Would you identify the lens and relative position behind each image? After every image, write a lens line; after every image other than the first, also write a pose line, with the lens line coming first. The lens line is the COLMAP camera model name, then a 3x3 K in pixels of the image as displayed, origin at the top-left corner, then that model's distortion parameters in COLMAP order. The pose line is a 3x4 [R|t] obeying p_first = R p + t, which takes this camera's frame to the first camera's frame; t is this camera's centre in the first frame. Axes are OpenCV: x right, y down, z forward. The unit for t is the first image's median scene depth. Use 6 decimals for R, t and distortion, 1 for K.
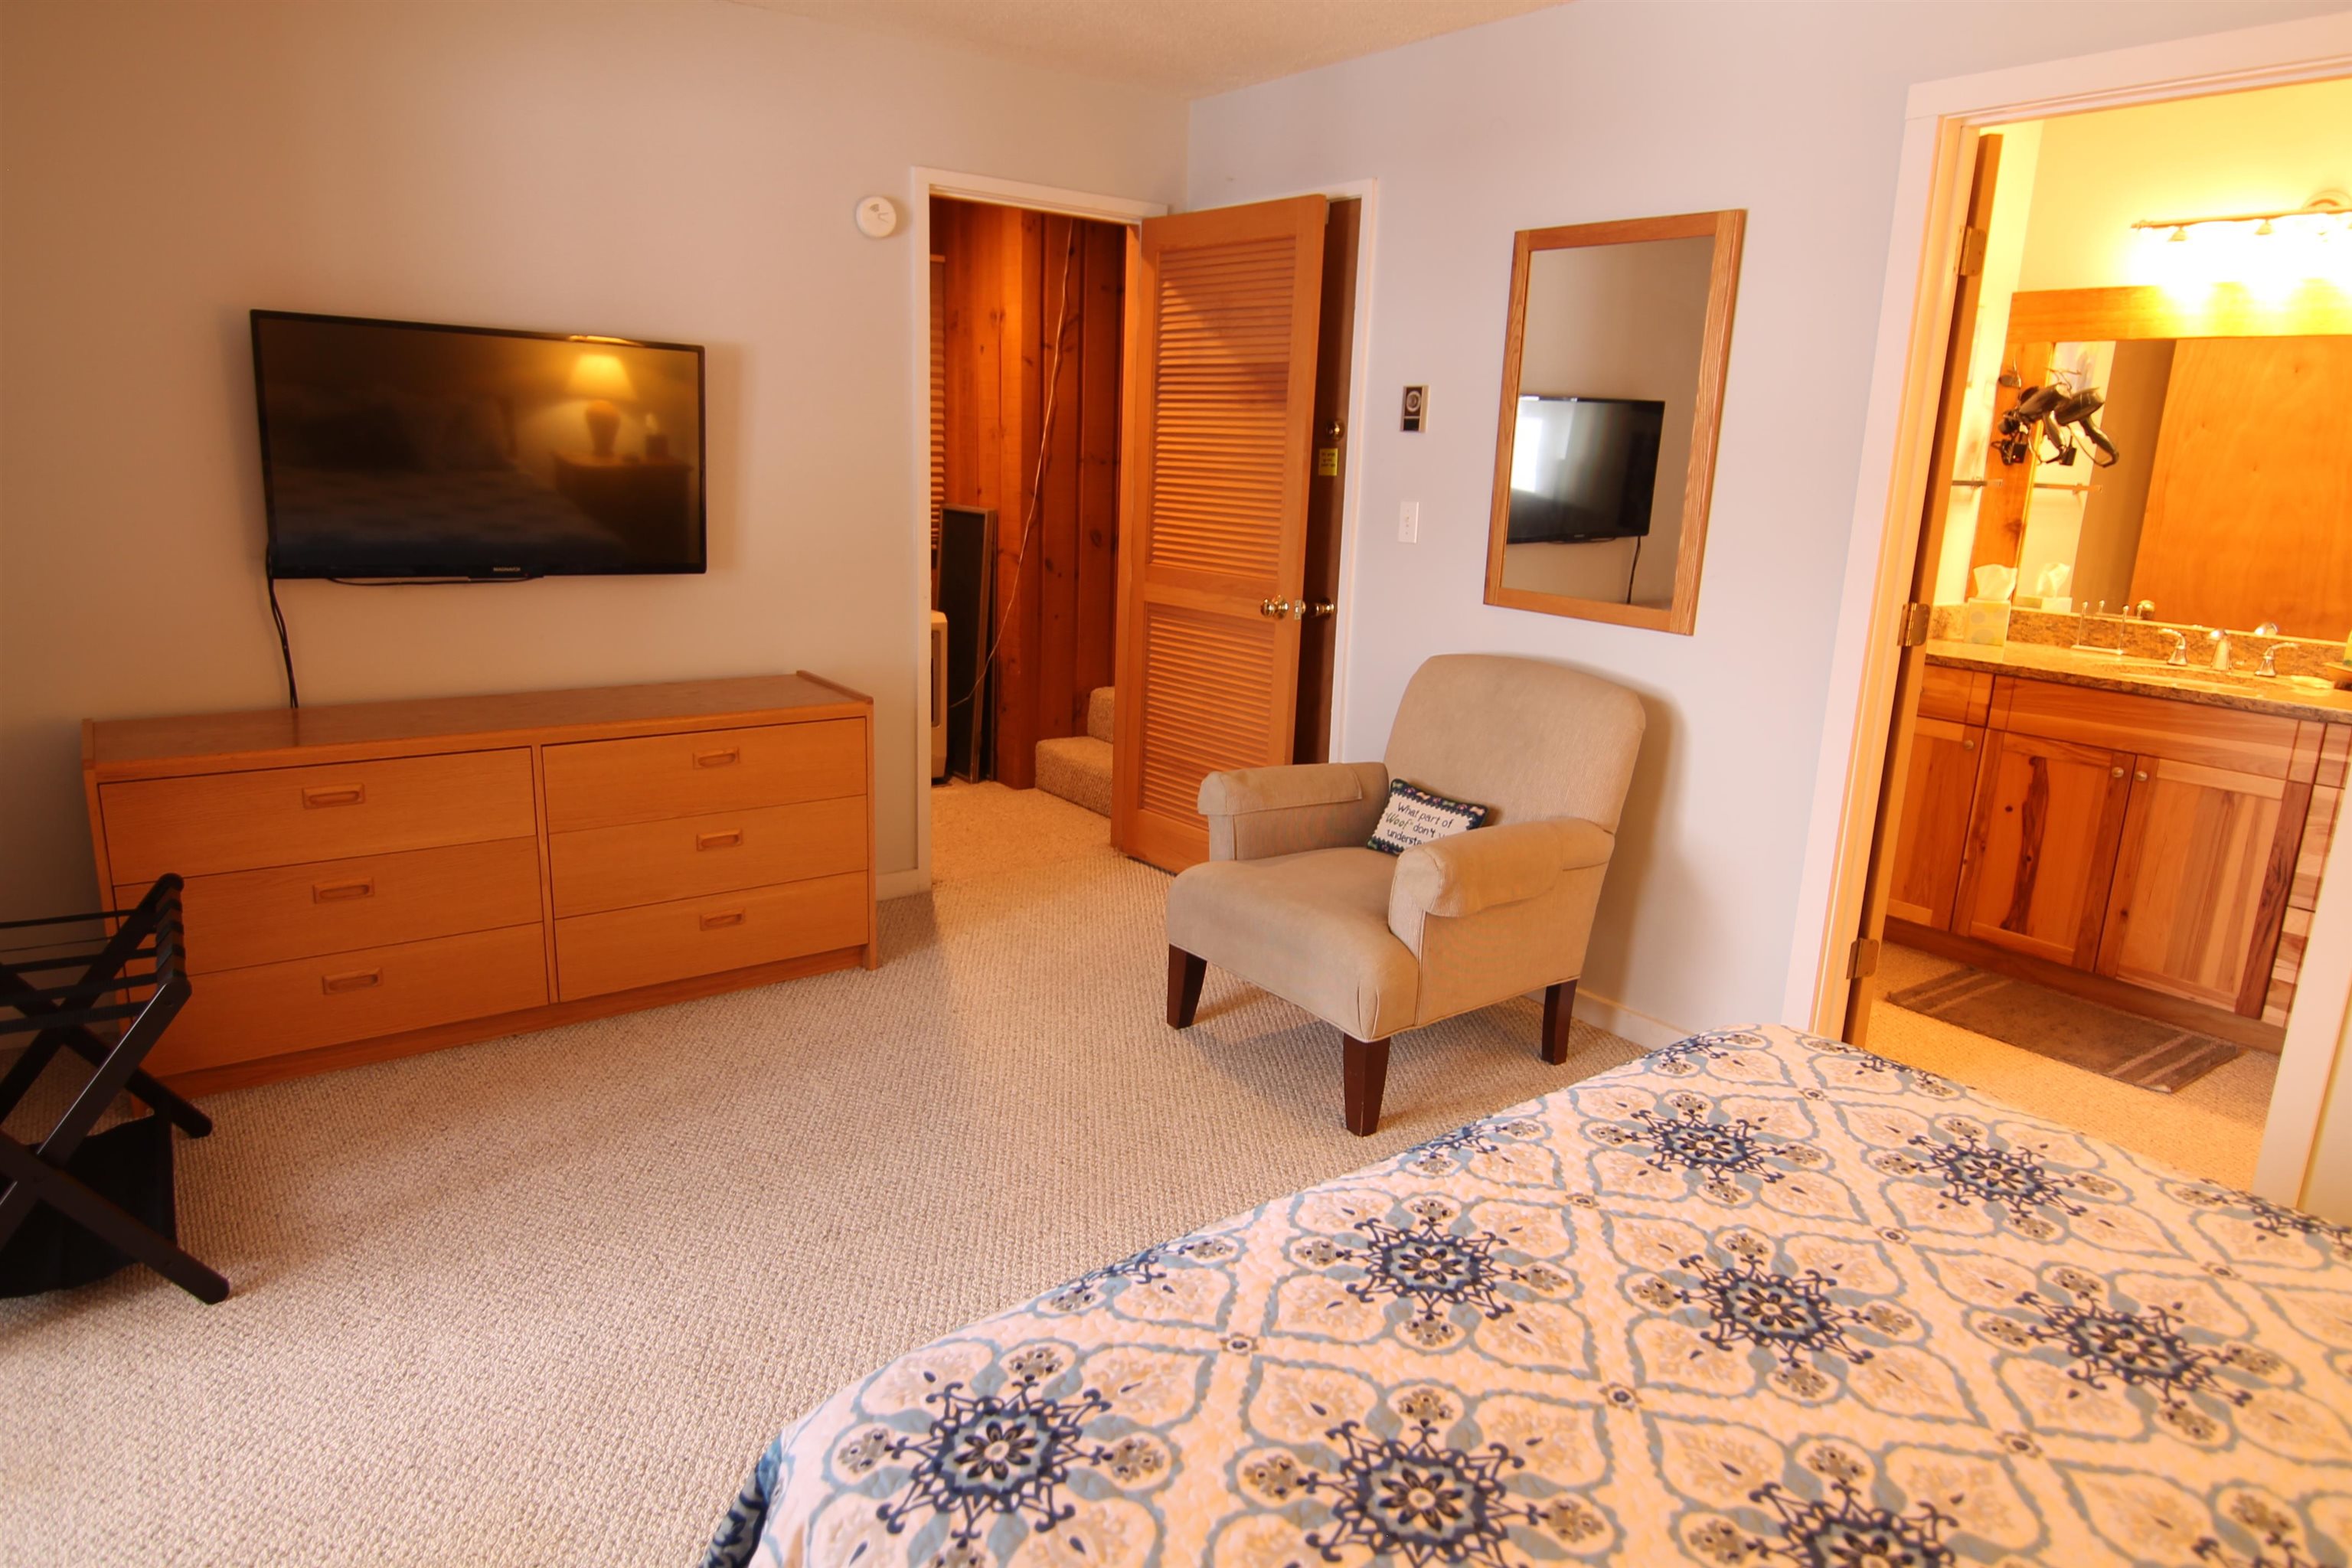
lens RADIAL K [[1425.0, 0, 1180.3], [0, 1425.0, 775.9], [0, 0, 1]] dist [0.004951, -0.019323]
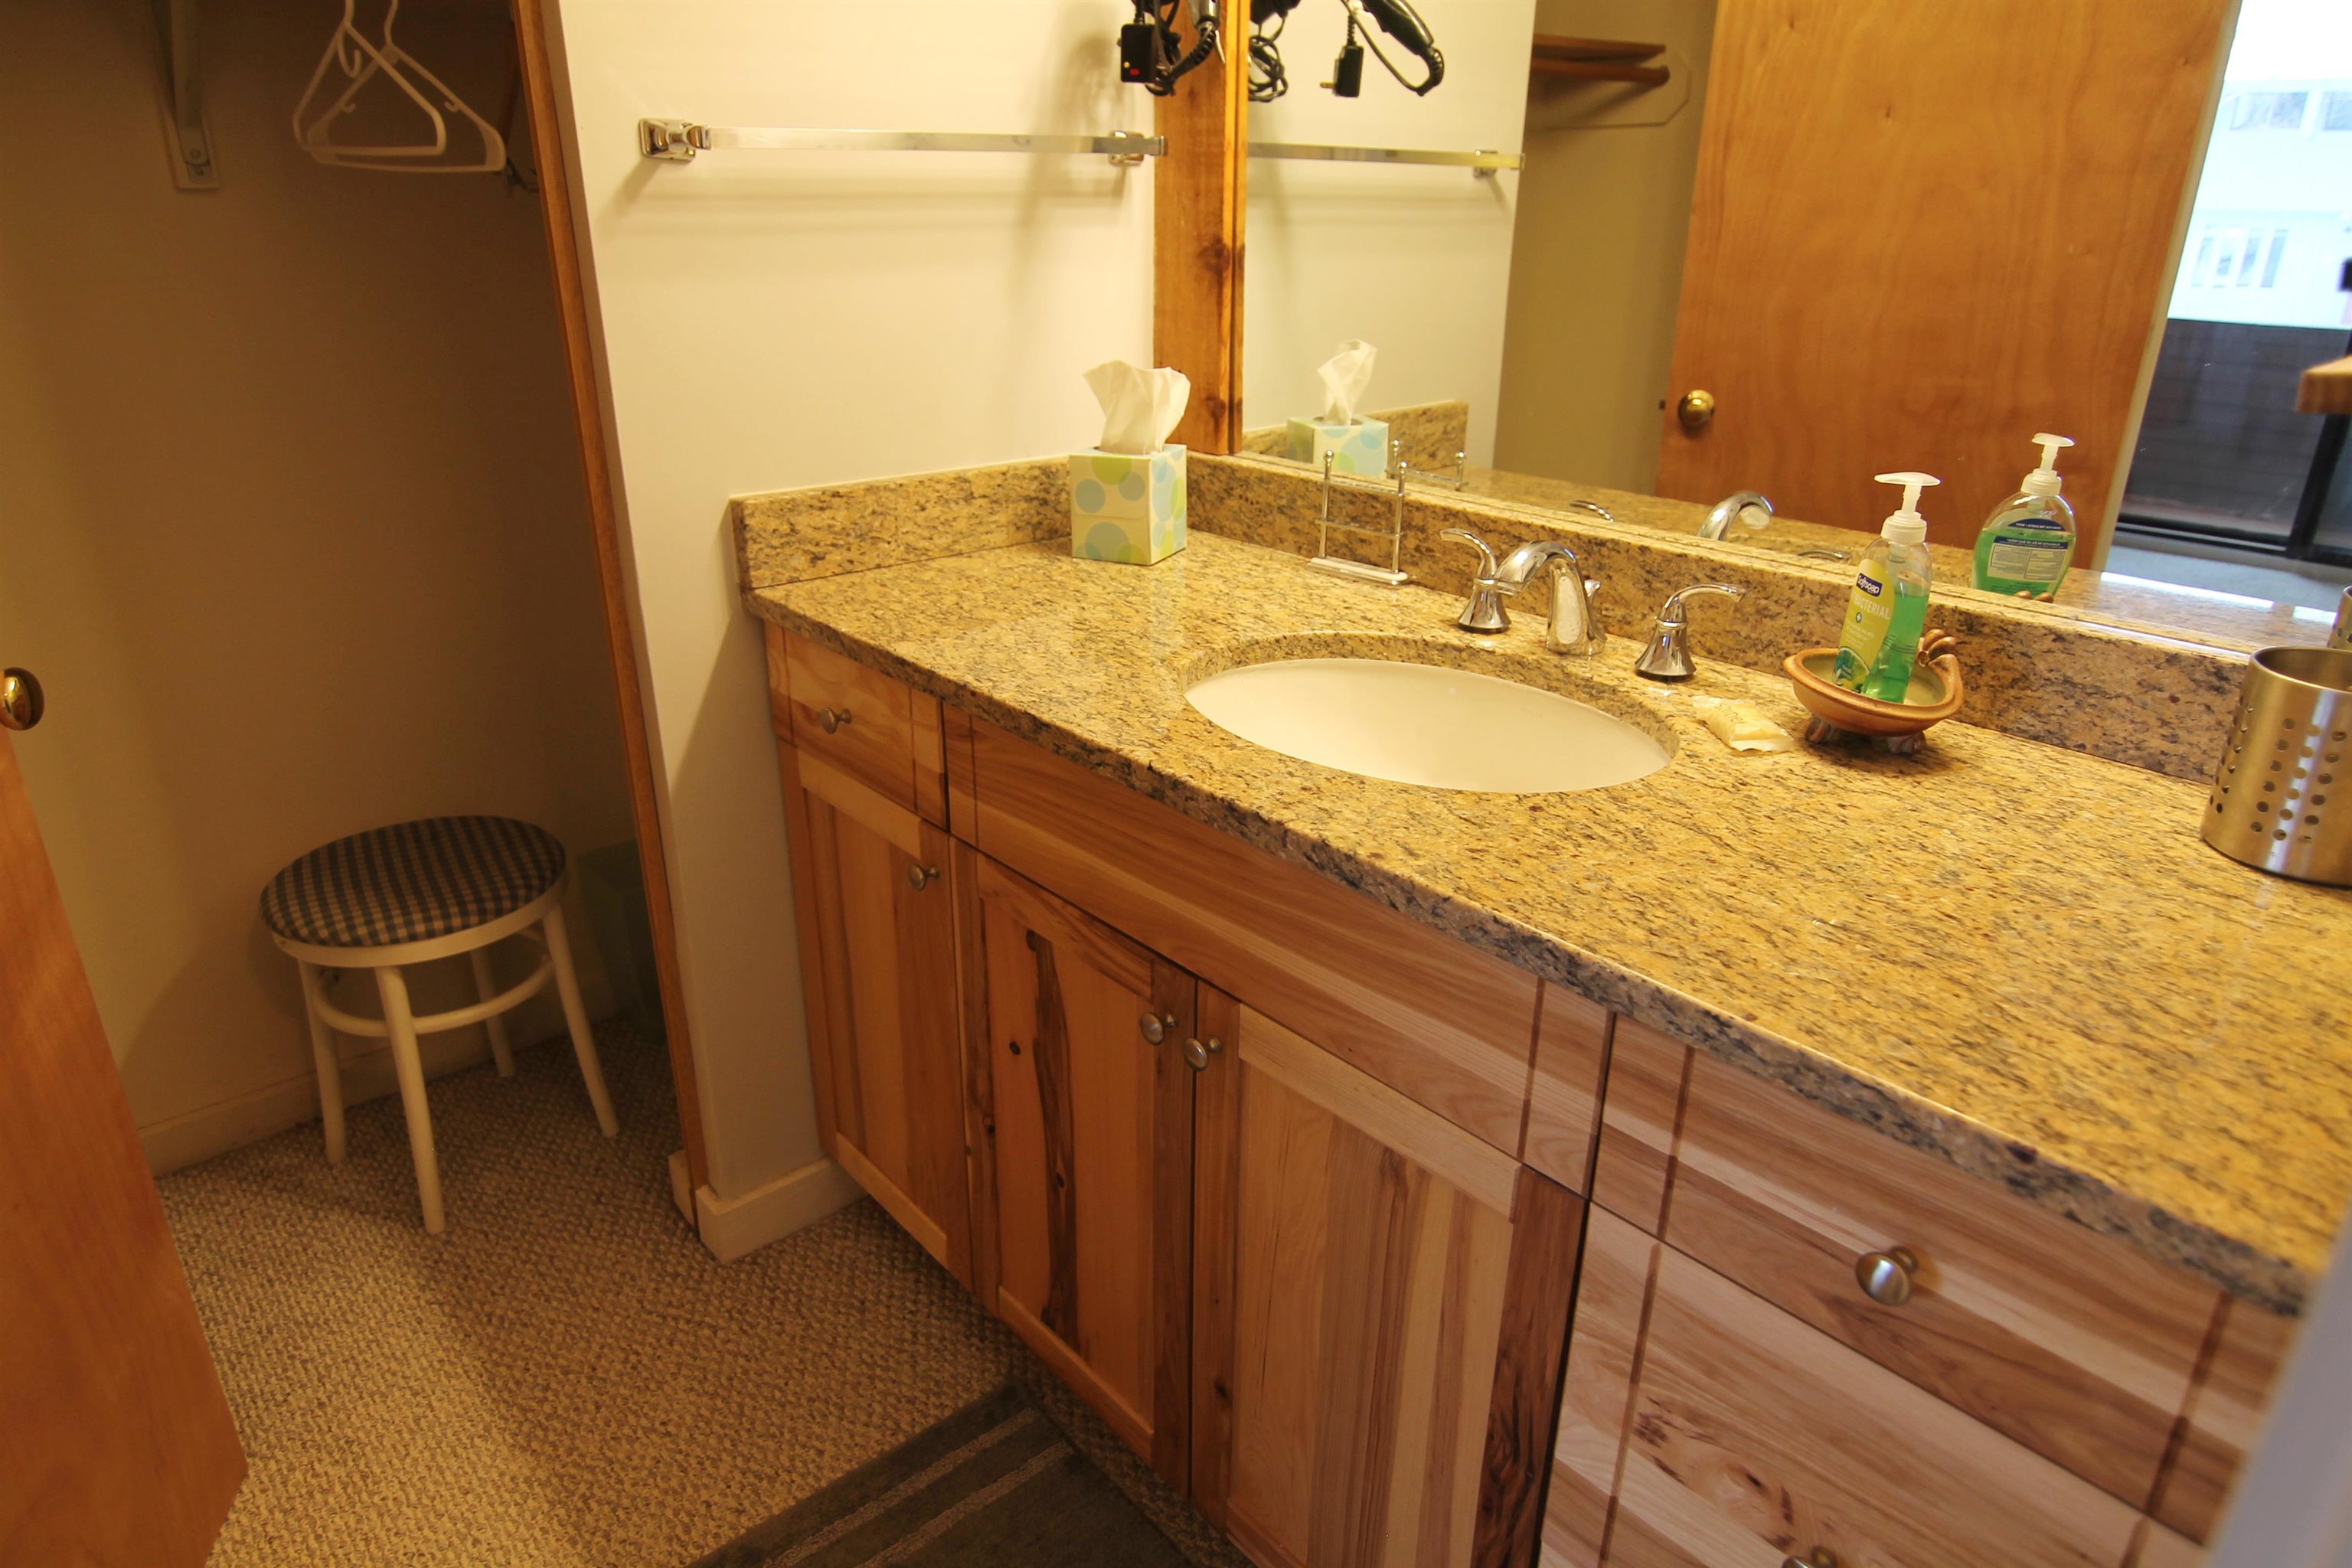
lens RADIAL K [[1425.0, 0, 1180.3], [0, 1425.0, 775.9], [0, 0, 1]] dist [0.004951, -0.019323]
pose [[0.996539, -0.057551, 0.059990, 0.460535], [0.047105, 0.985509, 0.162949, -0.080667], [-0.068498, -0.159559, 0.984809, 0.485629]]
